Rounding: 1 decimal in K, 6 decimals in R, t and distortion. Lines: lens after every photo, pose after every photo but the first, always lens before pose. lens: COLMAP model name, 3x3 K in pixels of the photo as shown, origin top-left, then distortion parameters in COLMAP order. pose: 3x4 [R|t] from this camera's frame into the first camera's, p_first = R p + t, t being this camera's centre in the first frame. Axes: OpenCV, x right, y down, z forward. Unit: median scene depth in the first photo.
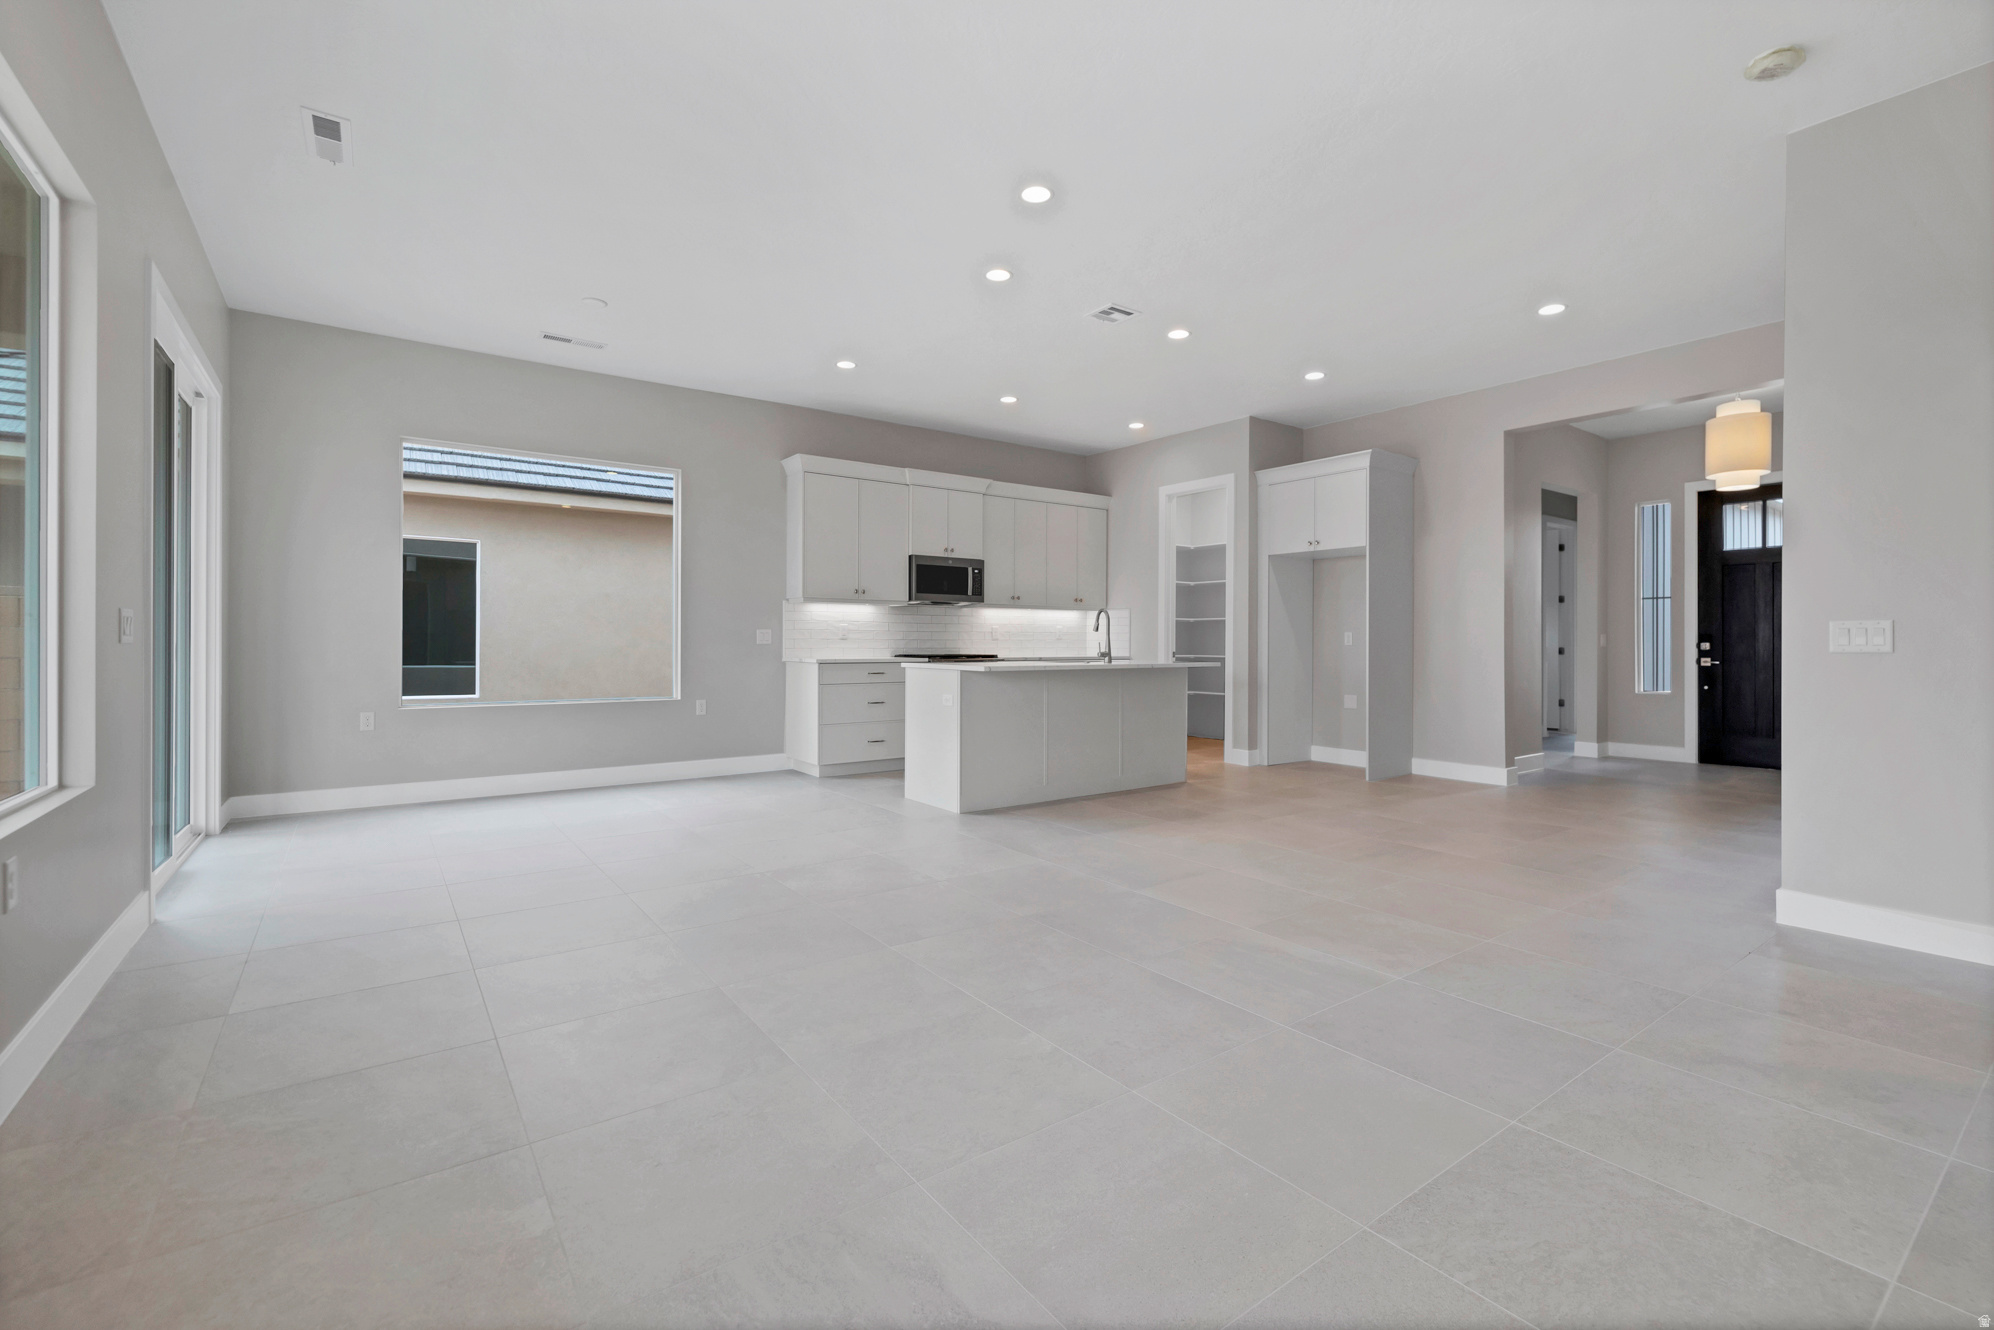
lens RADIAL K [[858.3, 0, 995.6], [0, 858.3, 654.9], [0, 0, 1]] dist [-0.000638, -0.000194]
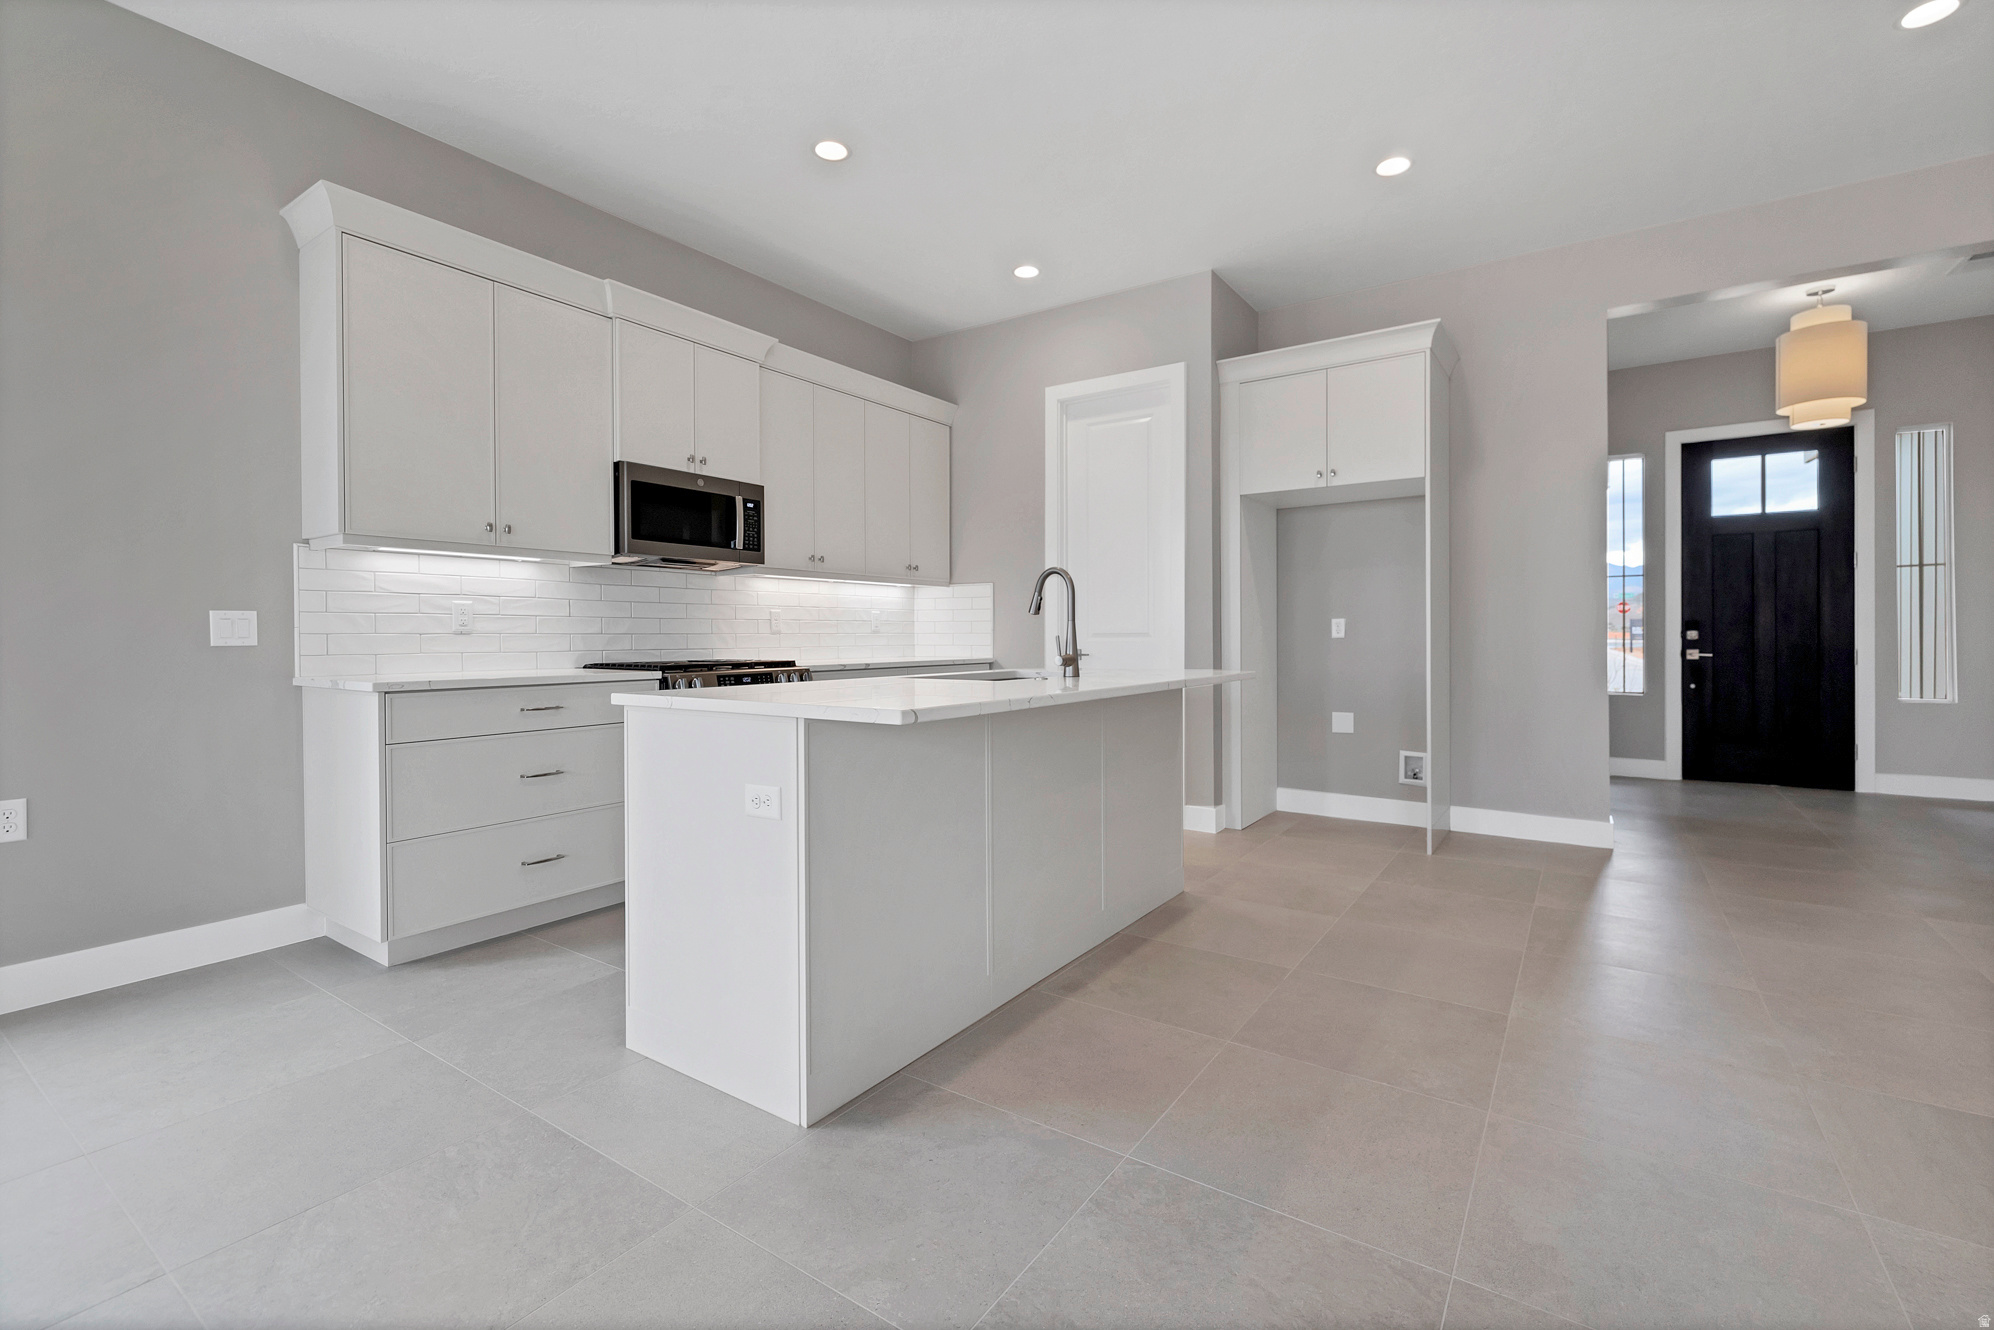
lens RADIAL K [[858.3, 0, 1004.3], [0, 858.3, 649.6], [0, 0, 1]] dist [-0.000638, -0.000194]
pose [[0.939866, -0.012971, 0.341297, -0.059869], [0.012436, 0.999916, 0.003756, -0.007368], [-0.341317, 0.000715, 0.939948, 0.460647]]
